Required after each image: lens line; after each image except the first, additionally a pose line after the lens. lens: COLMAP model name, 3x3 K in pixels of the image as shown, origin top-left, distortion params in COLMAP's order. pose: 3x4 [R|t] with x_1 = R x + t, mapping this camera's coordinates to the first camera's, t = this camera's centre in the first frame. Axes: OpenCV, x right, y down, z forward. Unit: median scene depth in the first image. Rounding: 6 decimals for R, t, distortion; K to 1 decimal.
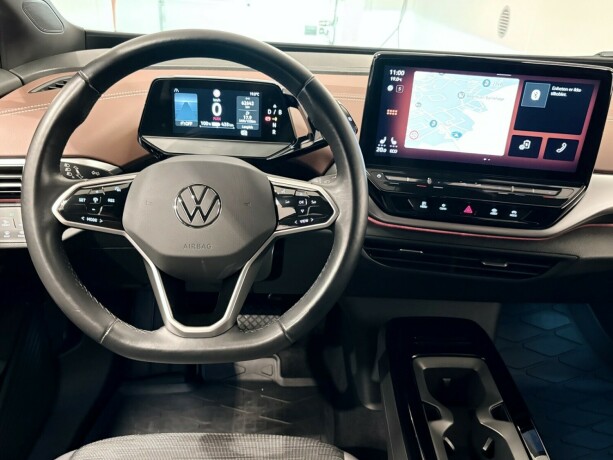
lens RADIAL K [[523.1, 0, 304.8], [0, 523.1, 232.8], [0, 0, 1]] dist [0.020784, -0.026486]
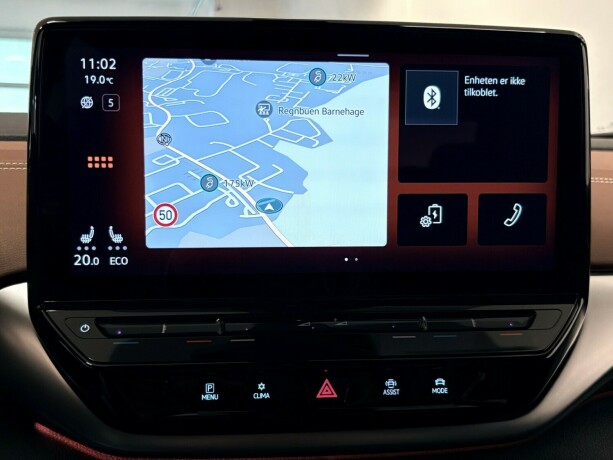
lens RADIAL K [[653.2, 0, 307.3], [0, 653.2, 237.5], [0, 0, 1]] dist [-0.021385, 0.000000]
pose [[0.975181, -0.073718, 0.208775, 0.210585], [0.137154, 0.941368, -0.308246, -0.004508], [-0.173810, 0.329230, 0.928115, 0.534478]]
